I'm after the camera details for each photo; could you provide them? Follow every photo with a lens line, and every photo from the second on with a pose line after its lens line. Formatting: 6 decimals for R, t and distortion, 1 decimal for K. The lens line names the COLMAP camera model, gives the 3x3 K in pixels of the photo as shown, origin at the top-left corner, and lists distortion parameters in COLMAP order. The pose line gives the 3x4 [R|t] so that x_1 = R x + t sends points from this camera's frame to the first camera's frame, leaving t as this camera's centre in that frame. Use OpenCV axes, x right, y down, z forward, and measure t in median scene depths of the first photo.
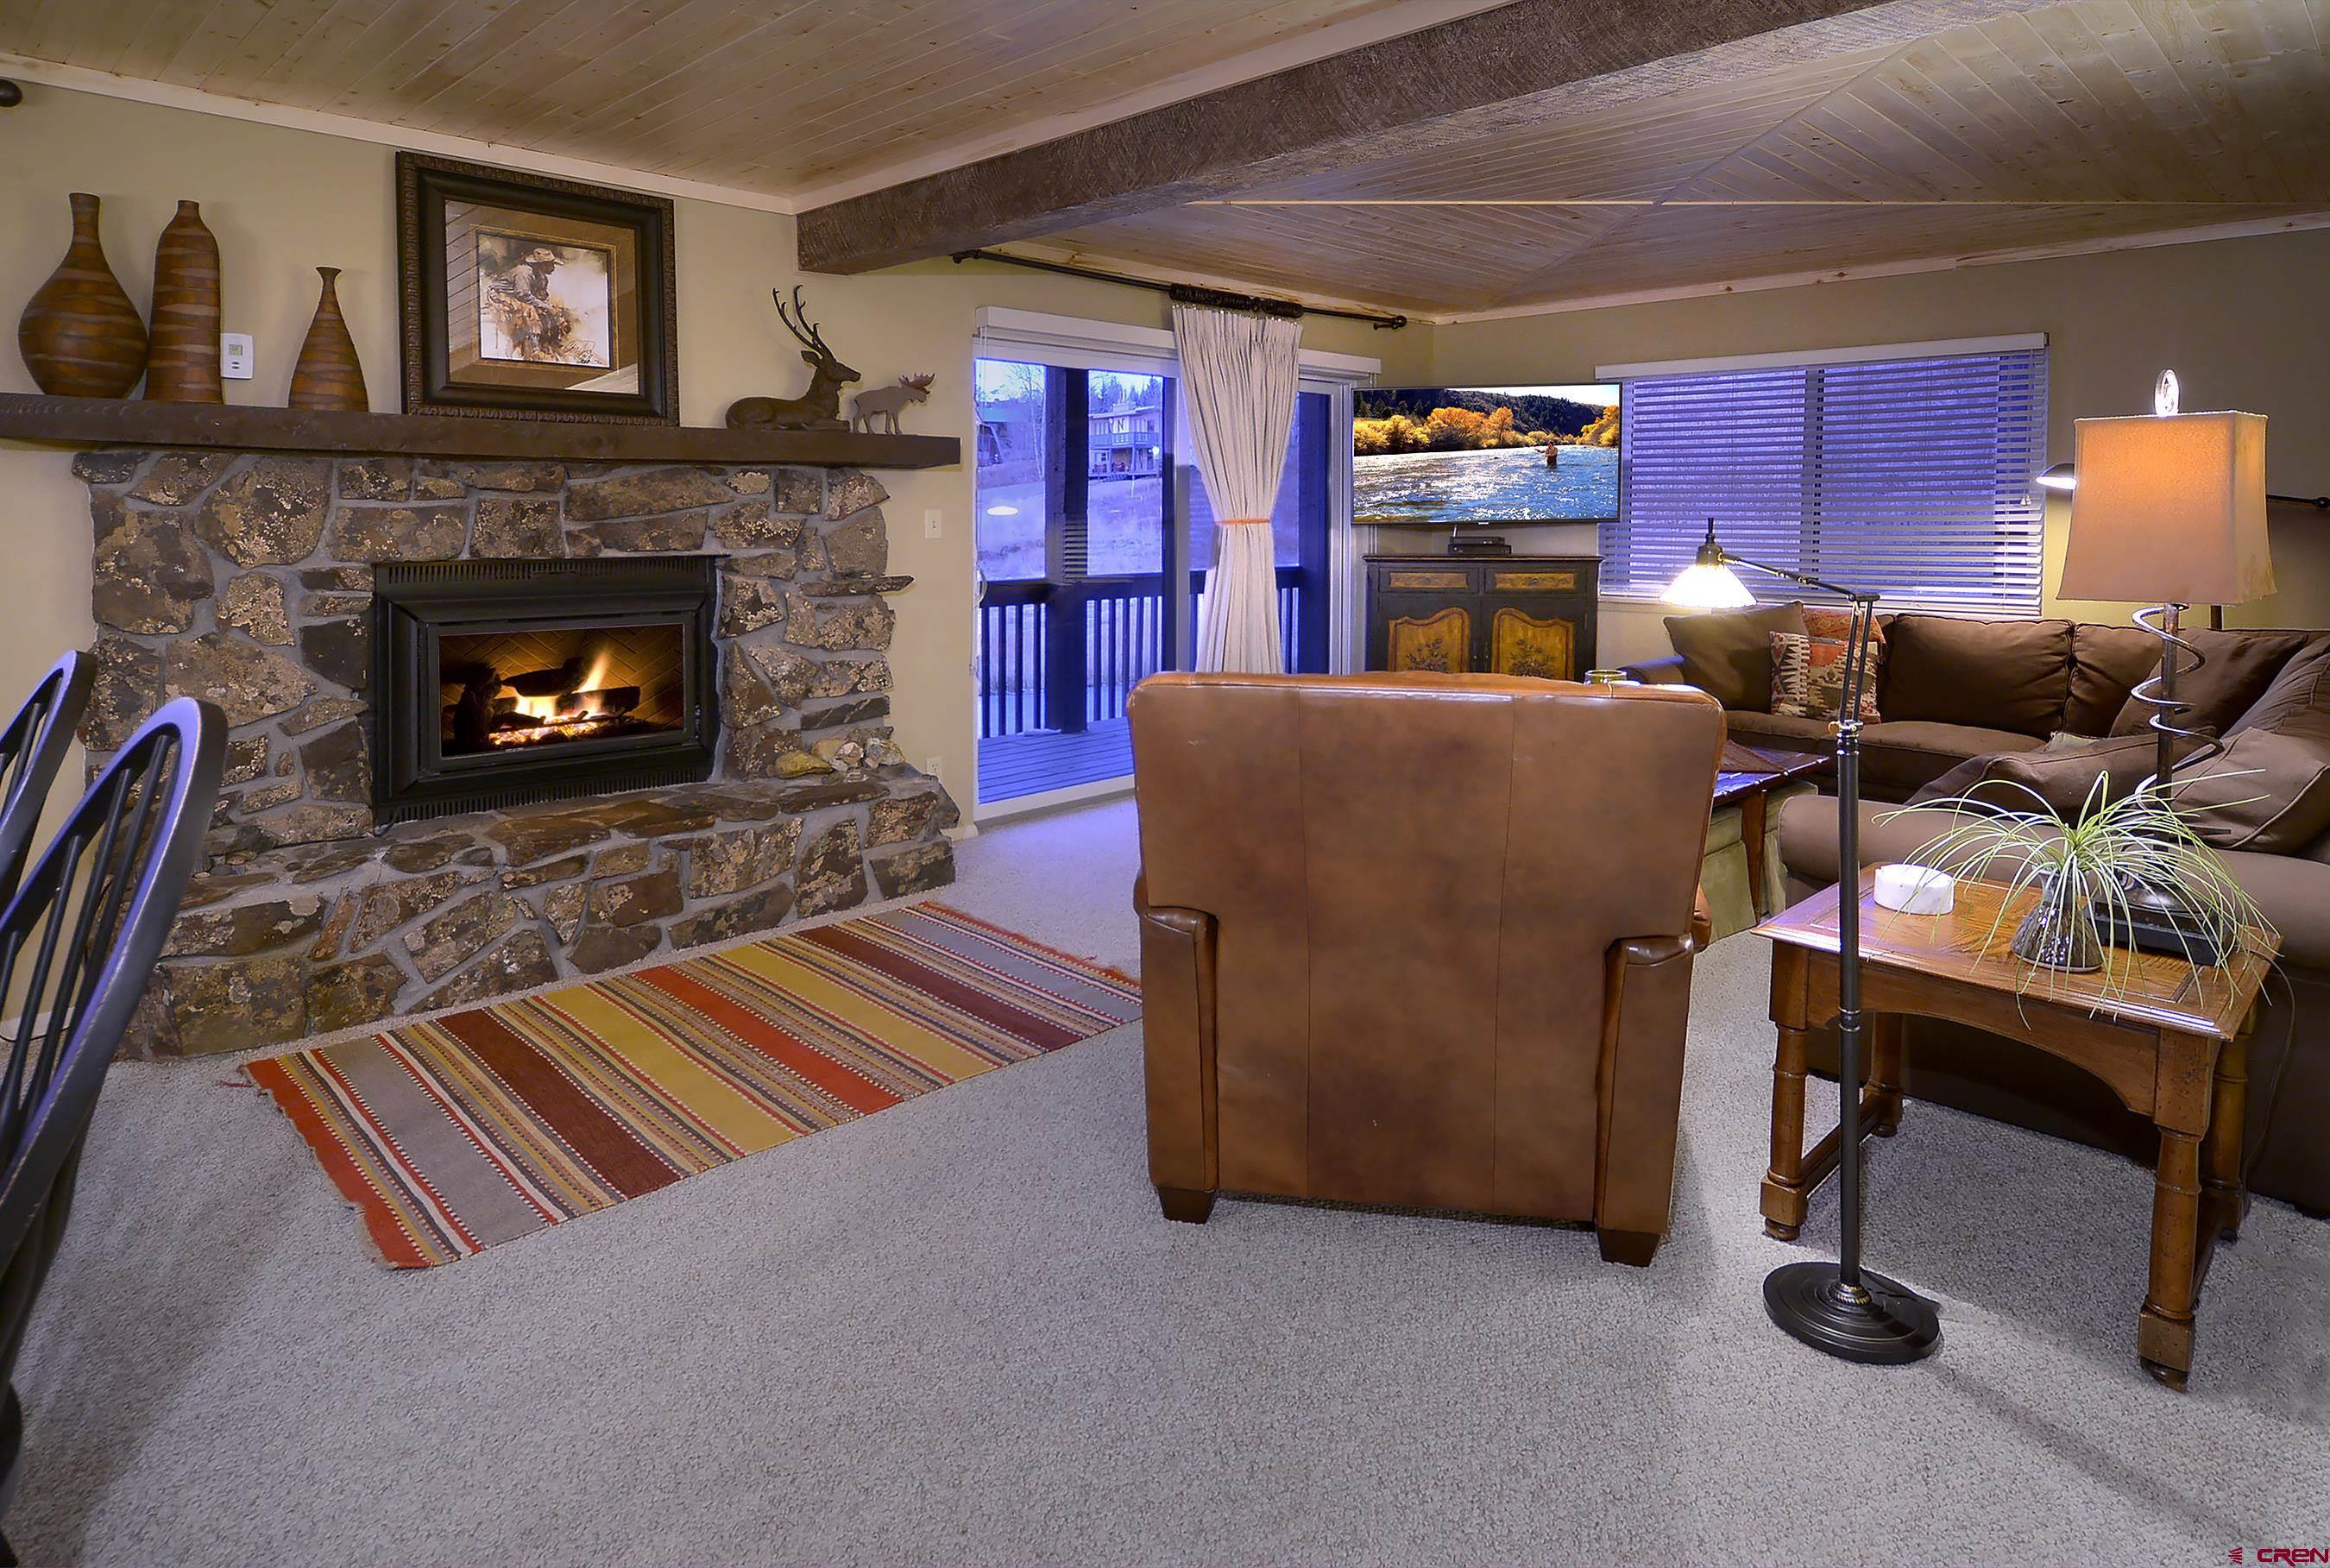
lens RADIAL K [[1333.0, 0, 1059.0], [0, 1333.0, 616.8], [0, 0, 1]] dist [-0.006689, 0.000853]
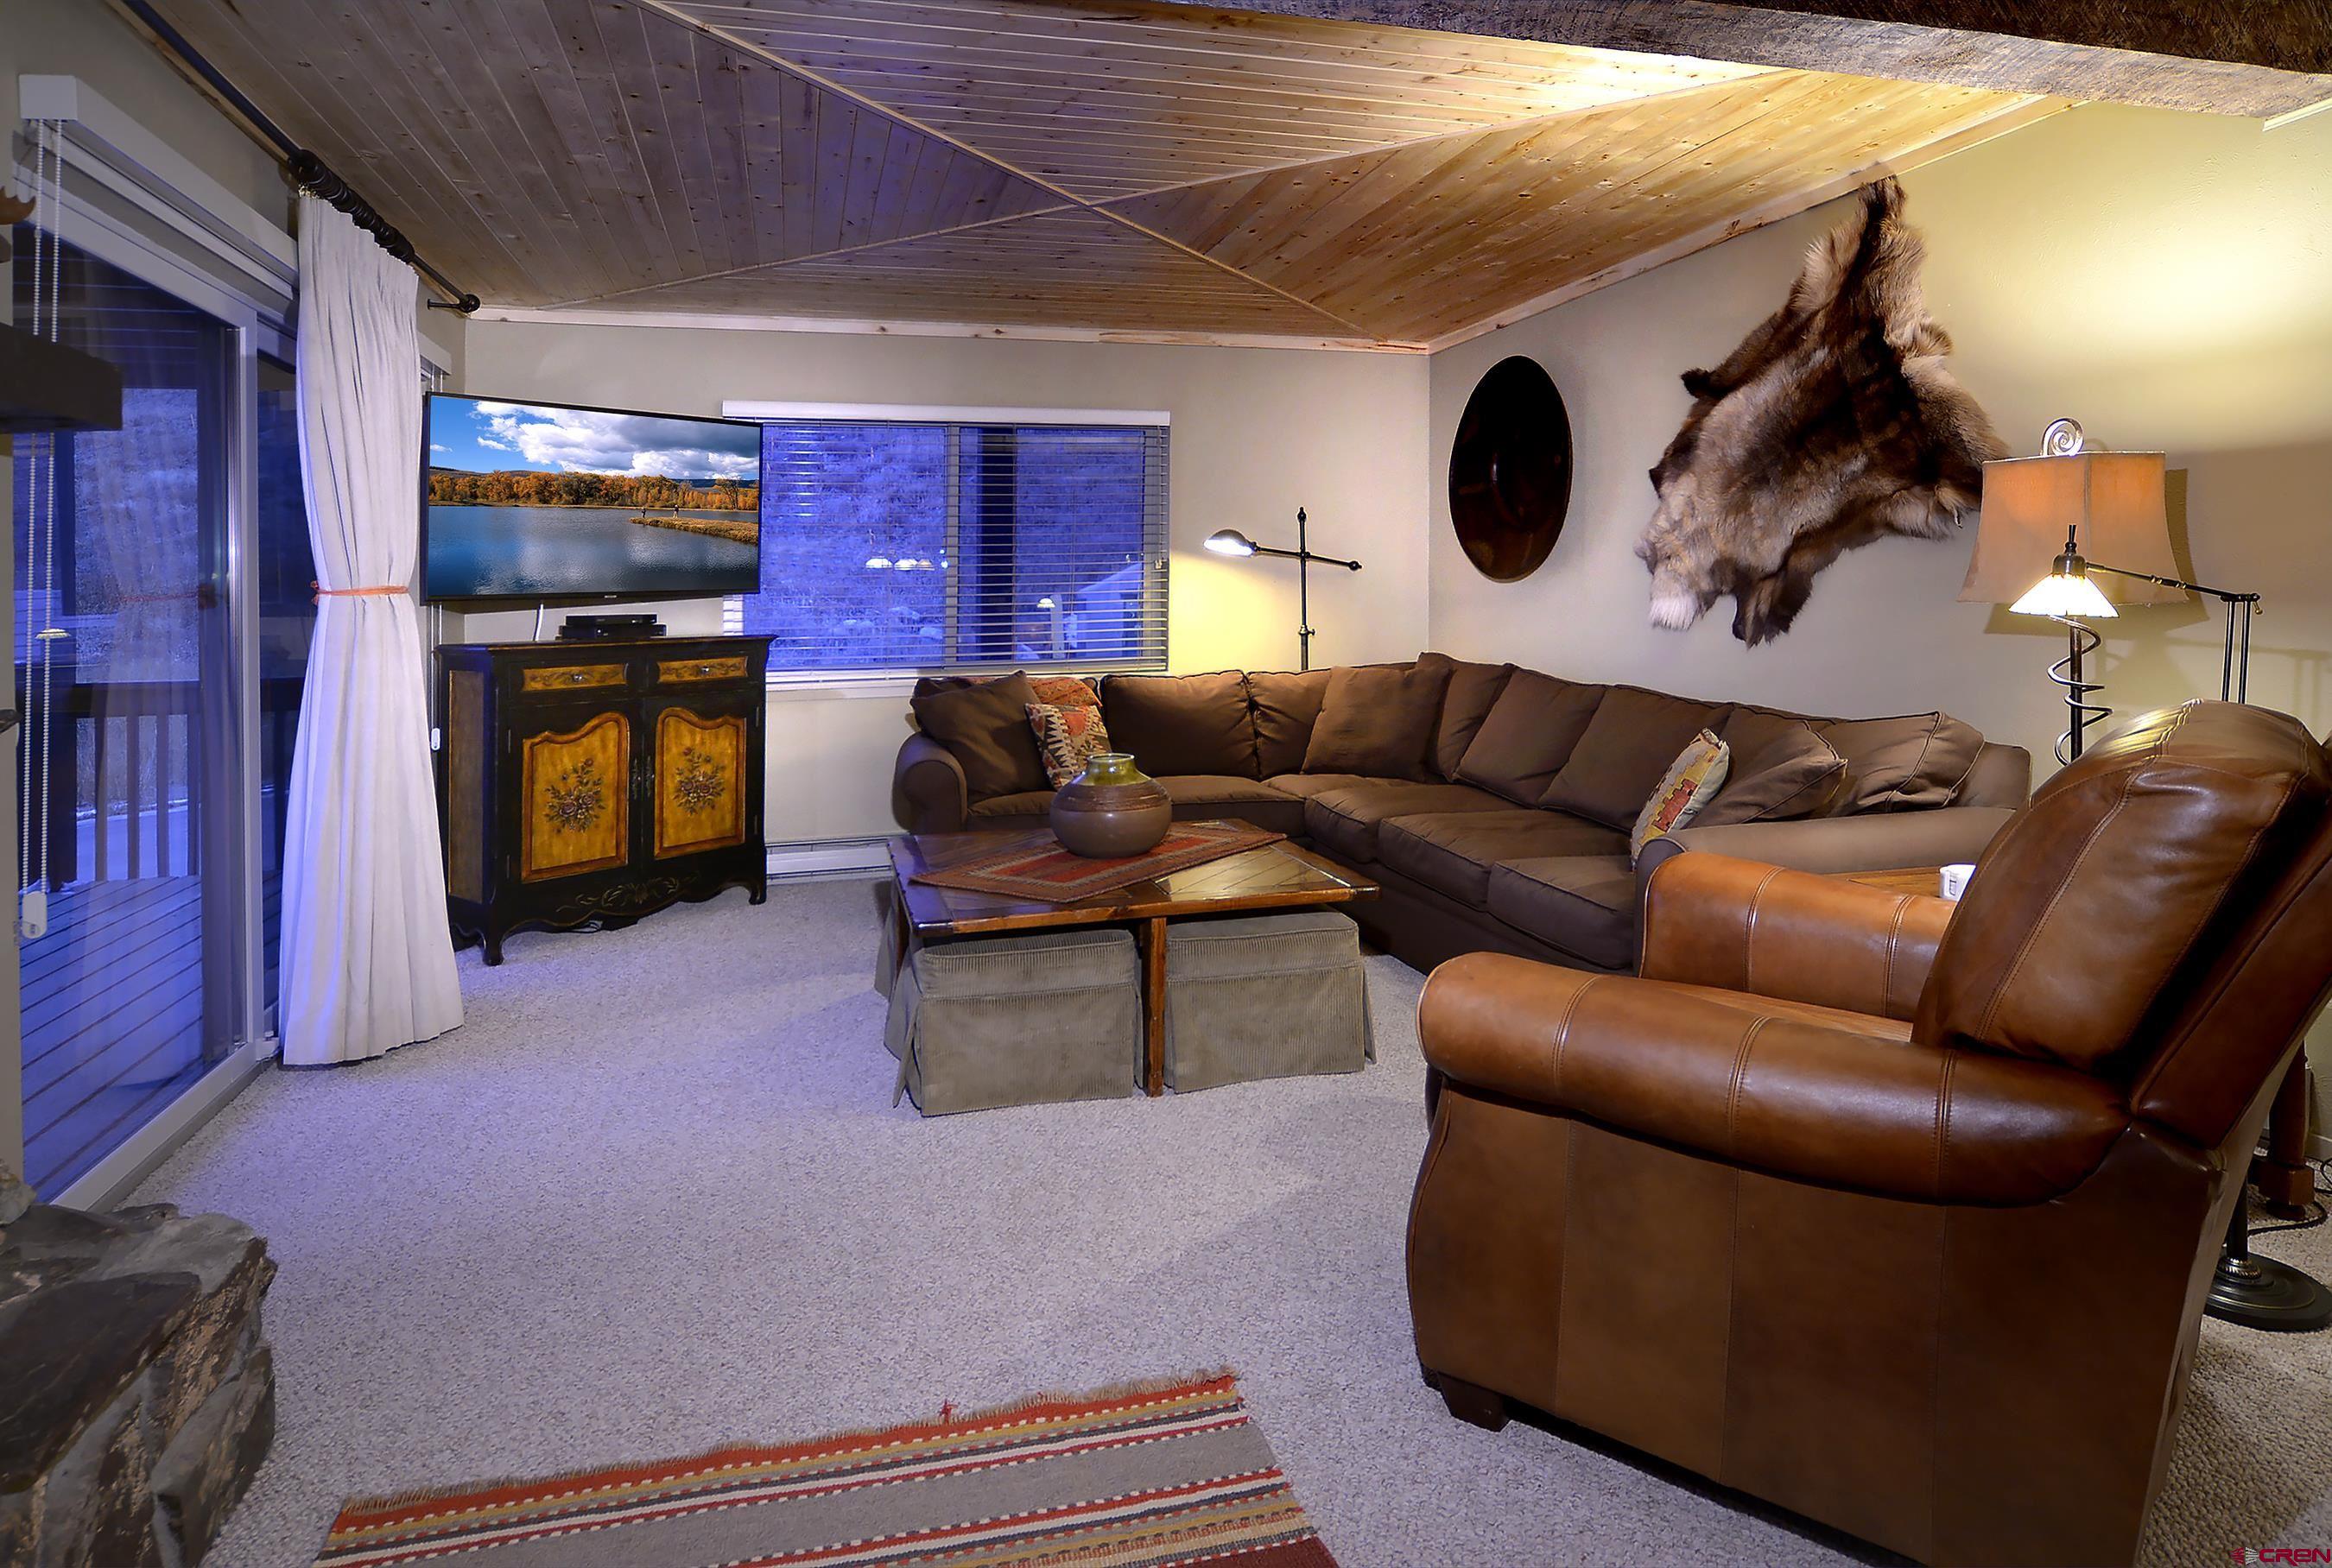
lens RADIAL K [[1386.4, 0, 1118.2], [0, 1386.4, 667.9], [0, 0, 1]] dist [-0.018101, 0.001699]
pose [[0.459788, -0.050563, 0.886588, -0.352192], [0.087568, 0.996093, 0.011395, -0.023400], [-0.883701, 0.072397, 0.462419, 0.610147]]
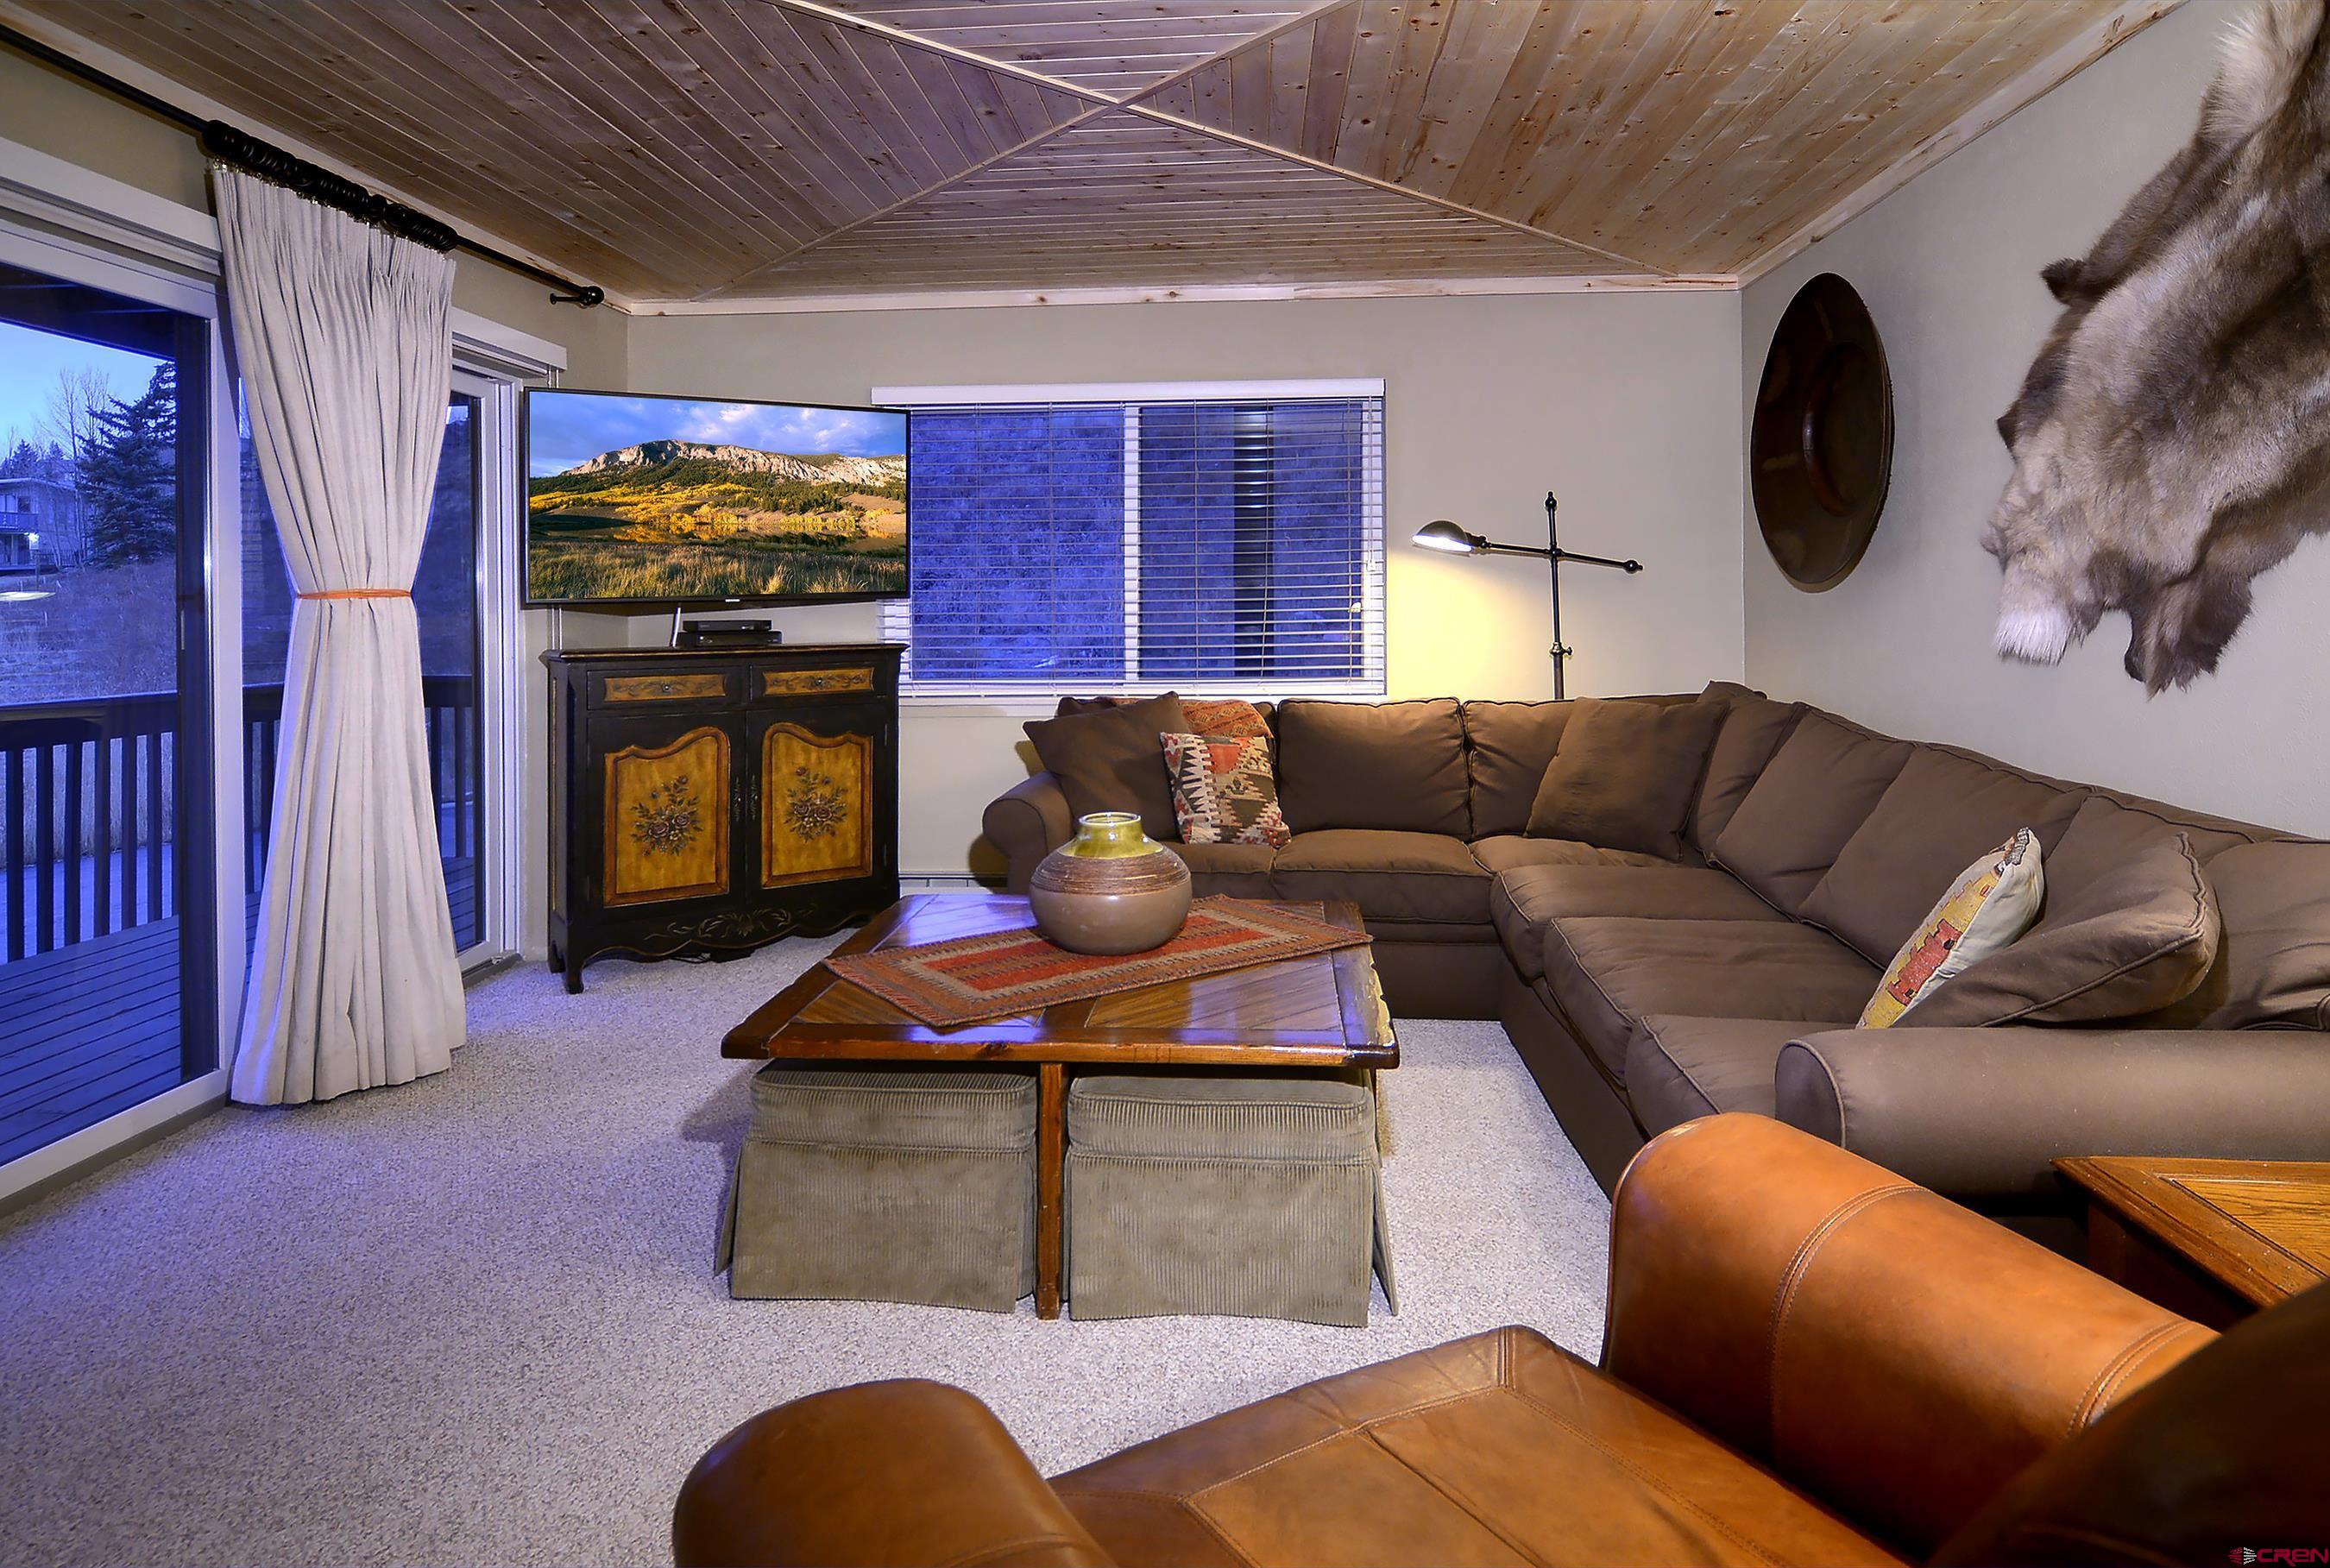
lens RADIAL K [[1366.1, 0, 1123.5], [0, 1366.1, 616.0], [0, 0, 1]] dist [-0.005914, -0.001775]
pose [[0.730892, -0.009569, 0.682426, -0.020523], [0.063362, 0.996535, -0.053889, -0.018235], [-0.679546, 0.082627, 0.728965, 0.535556]]
